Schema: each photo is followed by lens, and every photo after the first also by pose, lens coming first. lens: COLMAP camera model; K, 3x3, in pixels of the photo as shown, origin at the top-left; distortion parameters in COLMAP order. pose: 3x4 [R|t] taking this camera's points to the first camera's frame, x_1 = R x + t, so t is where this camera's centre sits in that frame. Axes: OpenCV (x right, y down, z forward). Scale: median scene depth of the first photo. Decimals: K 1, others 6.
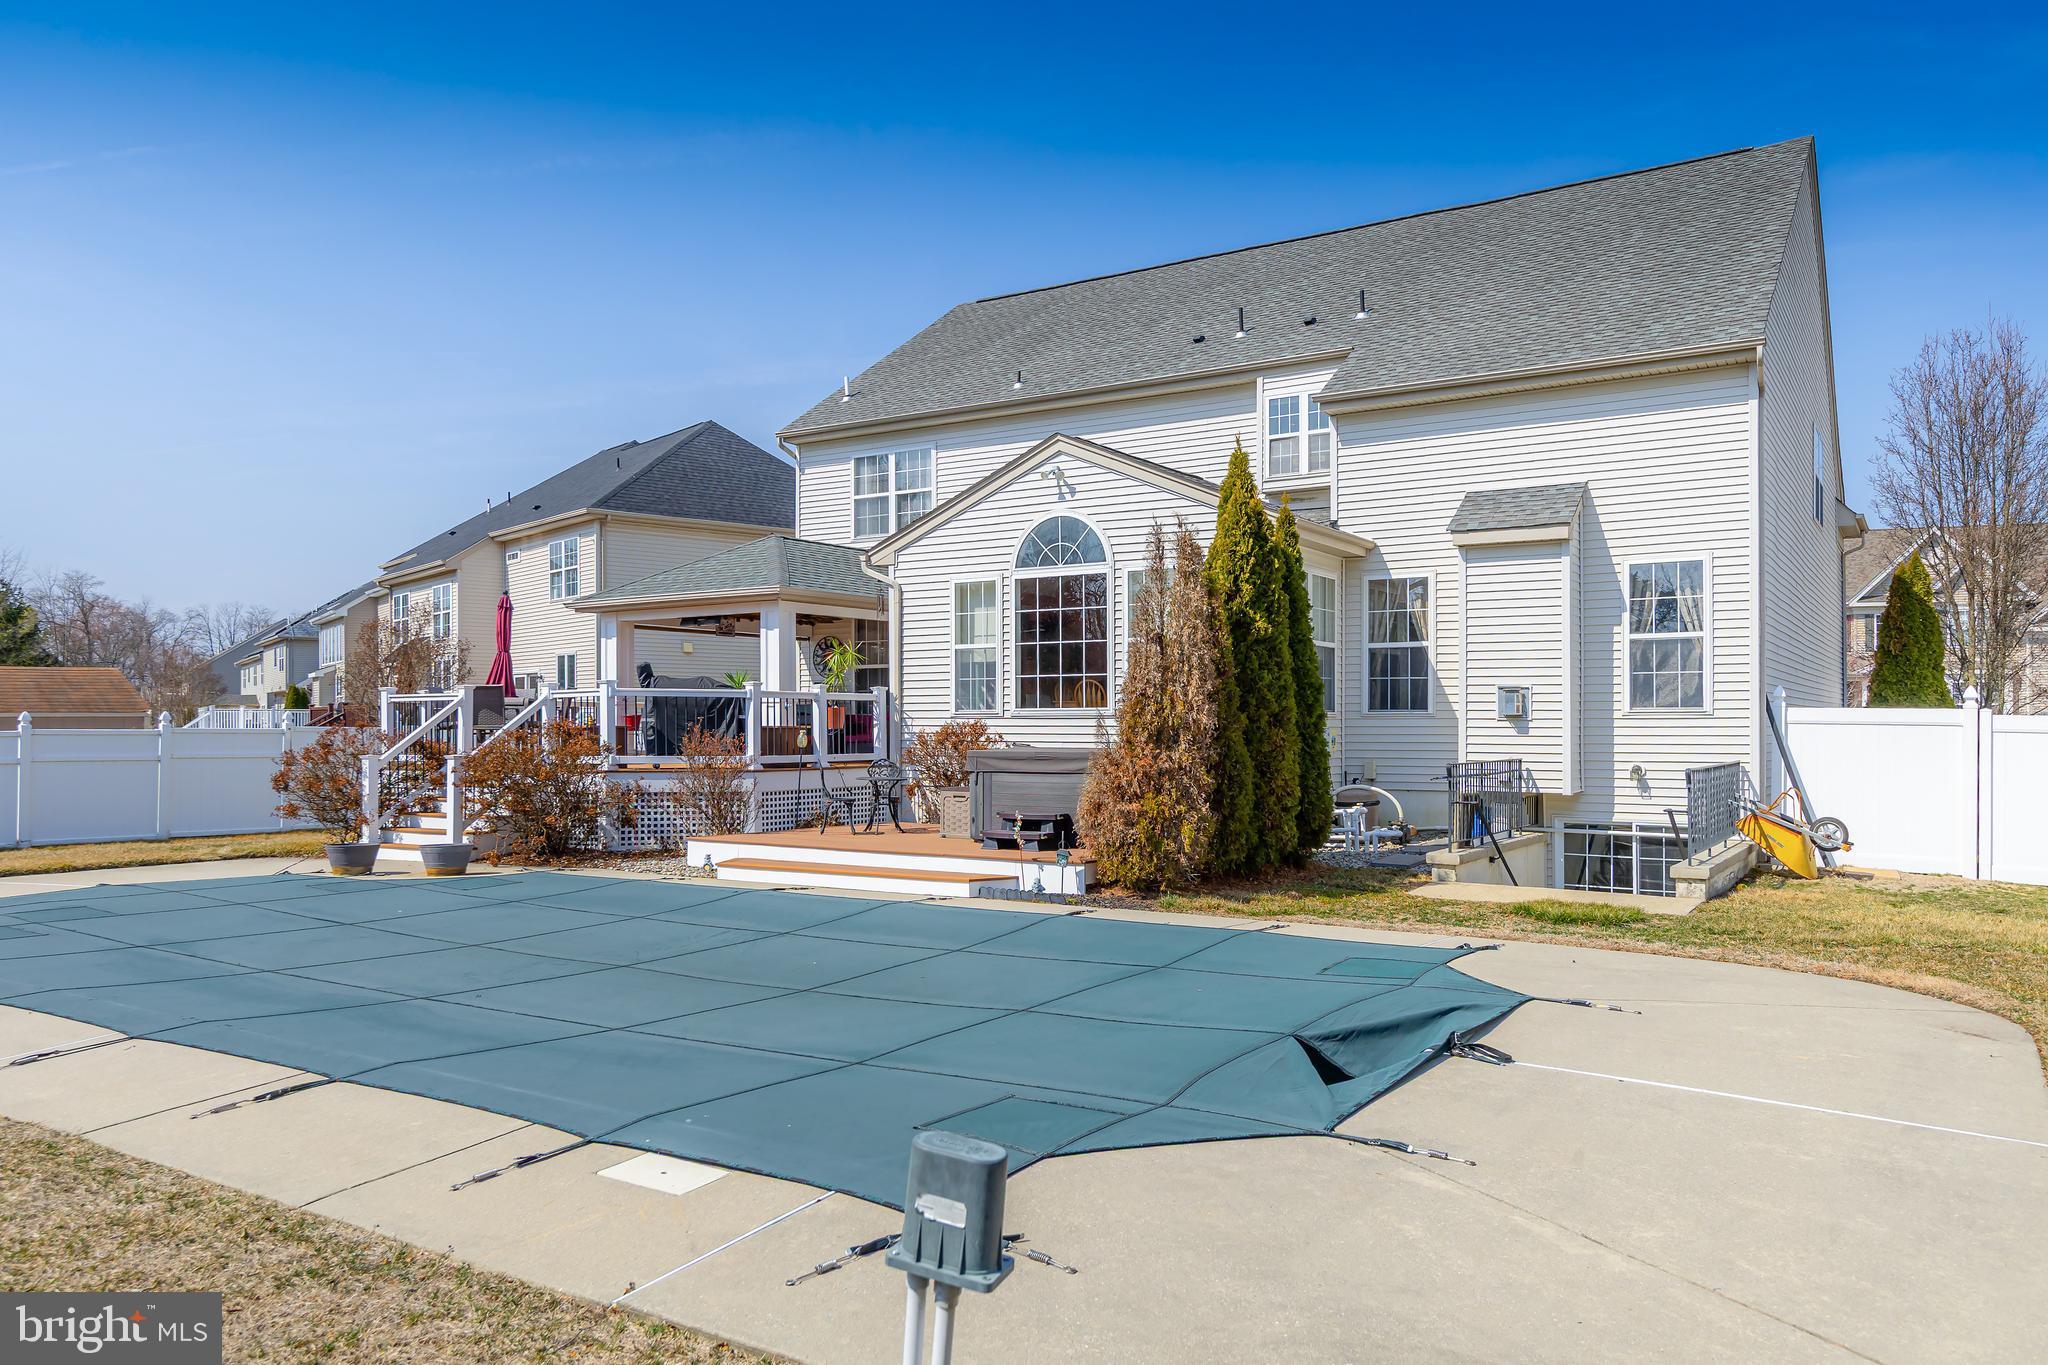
lens RADIAL K [[1386.5, 0, 1024.0], [0, 1386.5, 682.5], [0, 0, 1]] dist [0.002689, 0.000458]
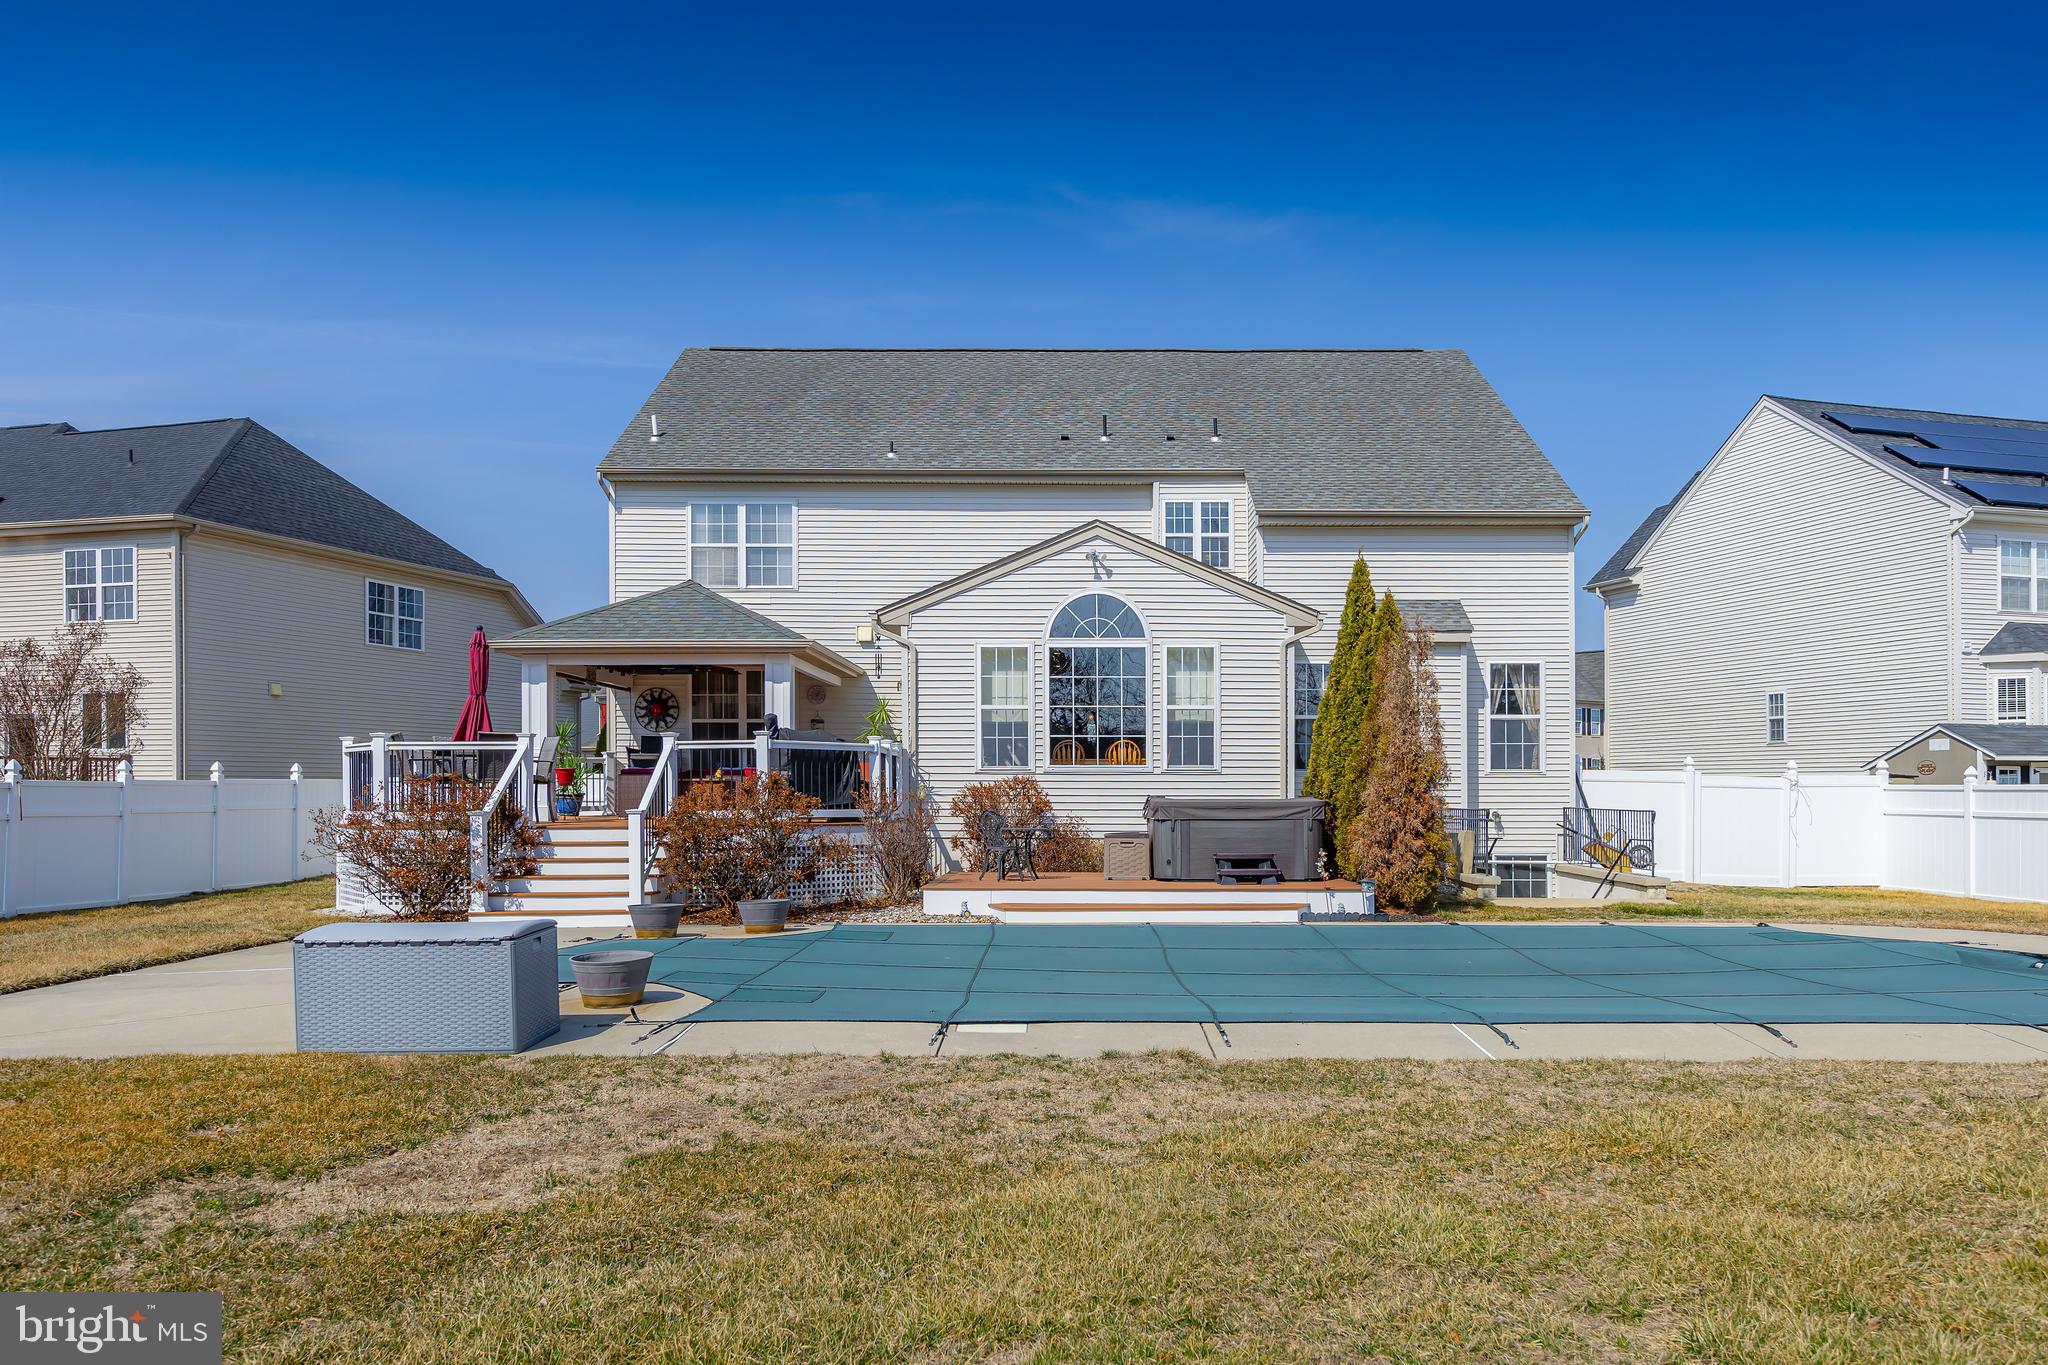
lens RADIAL K [[1415.5, 0, 1024.0], [0, 1415.5, 725.5], [0, 0, 1]] dist [-0.001394, 0.001584]
pose [[0.850275, 0.024405, 0.525772, -0.610558], [-0.018219, 0.999691, -0.016938, 0.006572], [-0.526023, 0.004823, 0.850457, 0.057542]]
